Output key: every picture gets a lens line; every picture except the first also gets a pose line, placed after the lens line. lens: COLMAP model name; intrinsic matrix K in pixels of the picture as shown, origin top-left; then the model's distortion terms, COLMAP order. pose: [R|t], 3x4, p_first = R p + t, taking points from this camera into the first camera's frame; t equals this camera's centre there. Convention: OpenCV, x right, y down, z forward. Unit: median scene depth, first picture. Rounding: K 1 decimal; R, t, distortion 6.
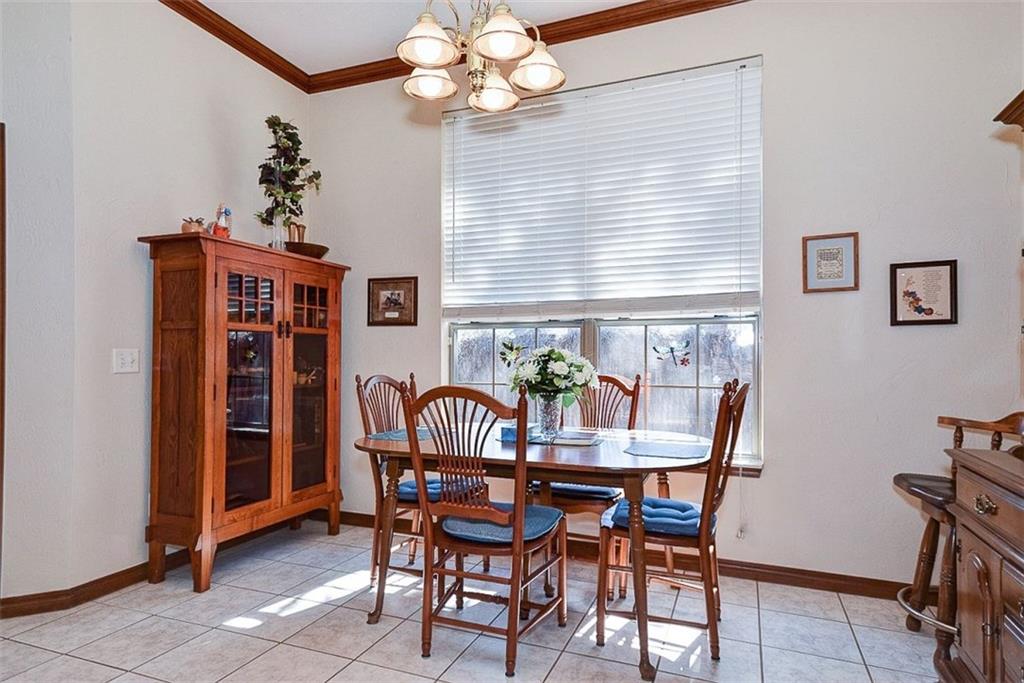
lens RADIAL K [[577.0, 0, 498.5], [0, 577.0, 347.0], [0, 0, 1]] dist [0.047962, -0.002373]
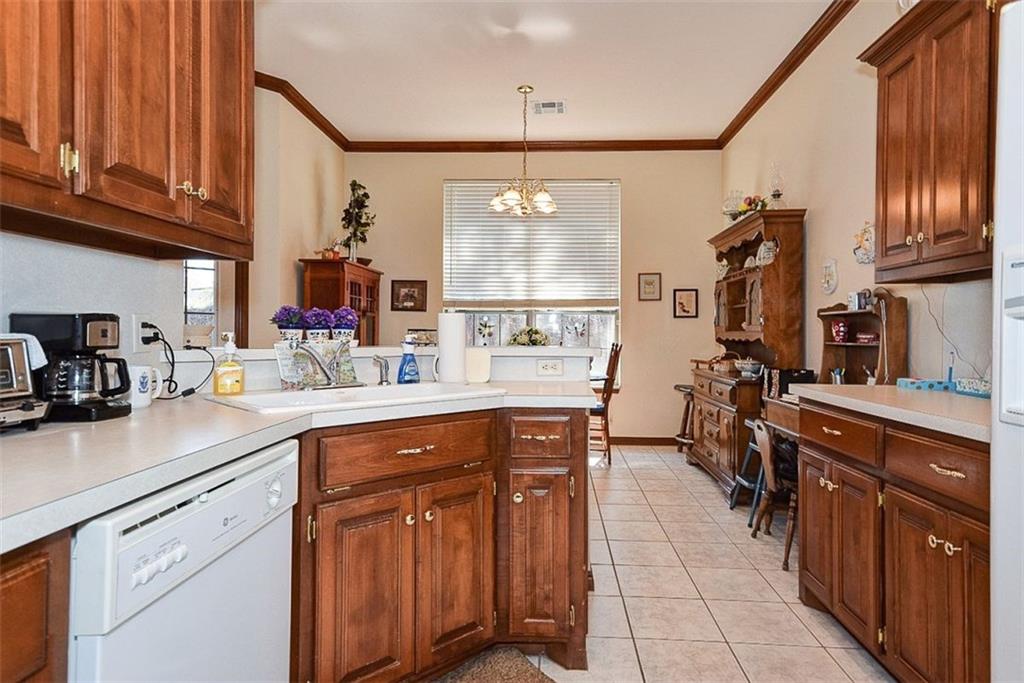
lens RADIAL K [[586.3, 0, 535.0], [0, 586.3, 333.3], [0, 0, 1]] dist [0.021131, 0.004437]
pose [[0.928191, 0.004419, 0.372077, -0.509167], [-0.010856, 0.999825, 0.015205, -0.004888], [-0.371945, -0.018152, 0.928077, -0.680001]]
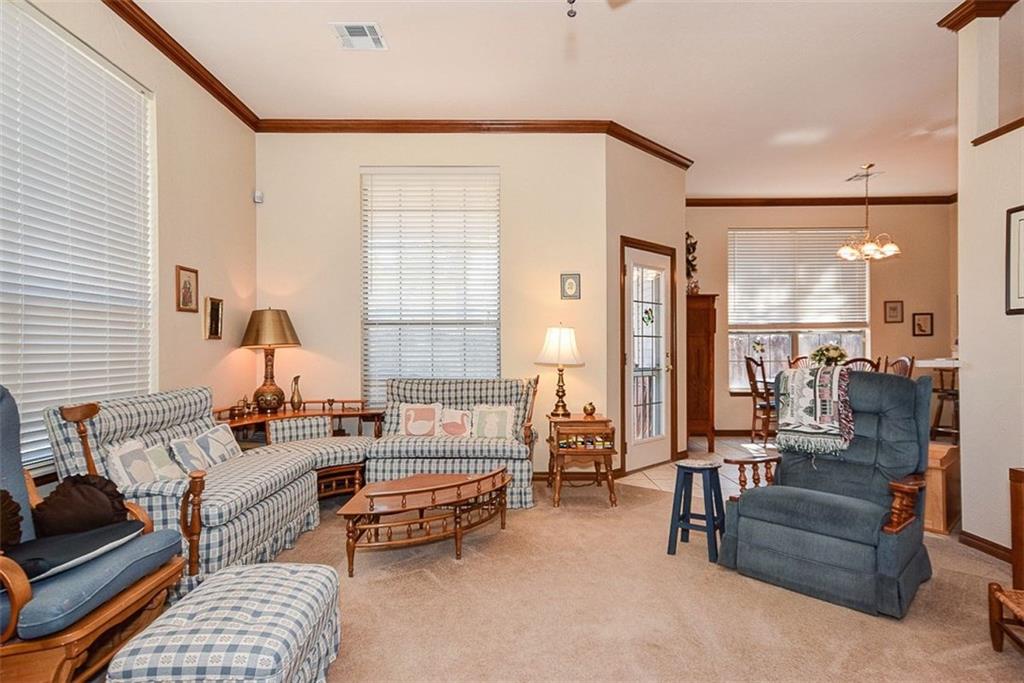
lens RADIAL K [[562.8, 0, 510.1], [0, 562.8, 343.7], [0, 0, 1]] dist [0.023291, 0.003824]
pose [[0.914626, -0.000241, 0.404301, -1.748286], [-0.001240, 0.999993, 0.003401, -0.005465], [-0.404299, -0.003612, 0.914620, -0.557537]]
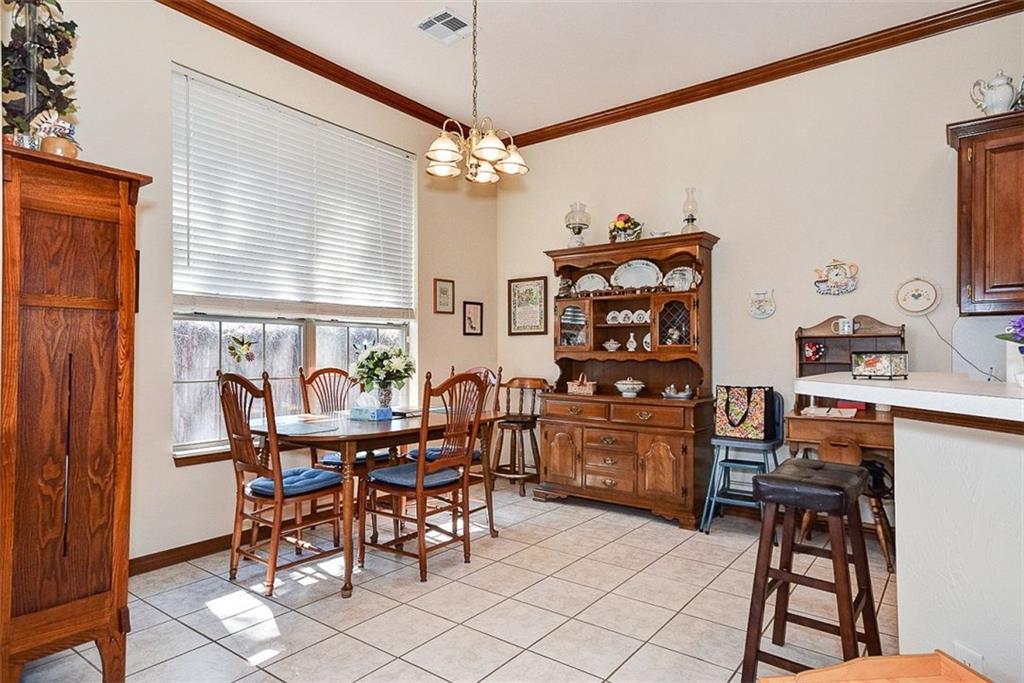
lens RADIAL K [[586.3, 0, 506.1], [0, 586.3, 352.5], [0, 0, 1]] dist [0.021131, 0.004437]
pose [[0.246697, -0.000348, 0.969093, -0.891931], [-0.016542, 0.999853, 0.004570, 0.007006], [-0.968951, -0.017158, 0.246655, 0.333671]]
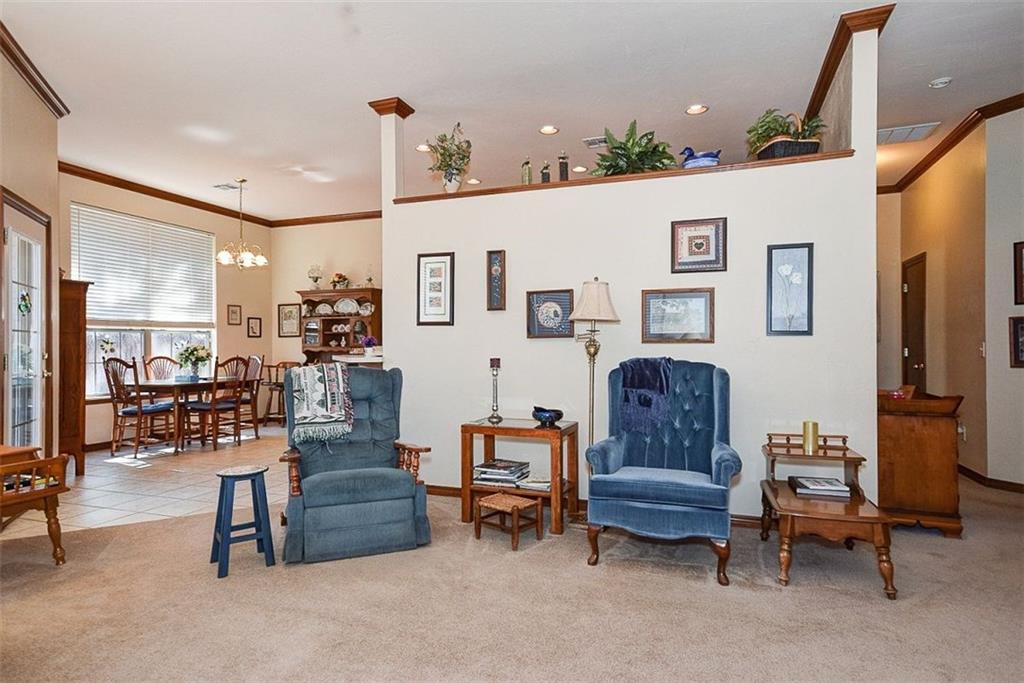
lens RADIAL K [[562.8, 0, 514.4], [0, 562.8, 347.8], [0, 0, 1]] dist [0.023291, 0.003824]
pose [[-0.057312, -0.002059, 0.998354, -1.984672], [-0.013451, 0.999909, 0.001291, -0.001842], [-0.998266, -0.013355, -0.057335, -0.205109]]
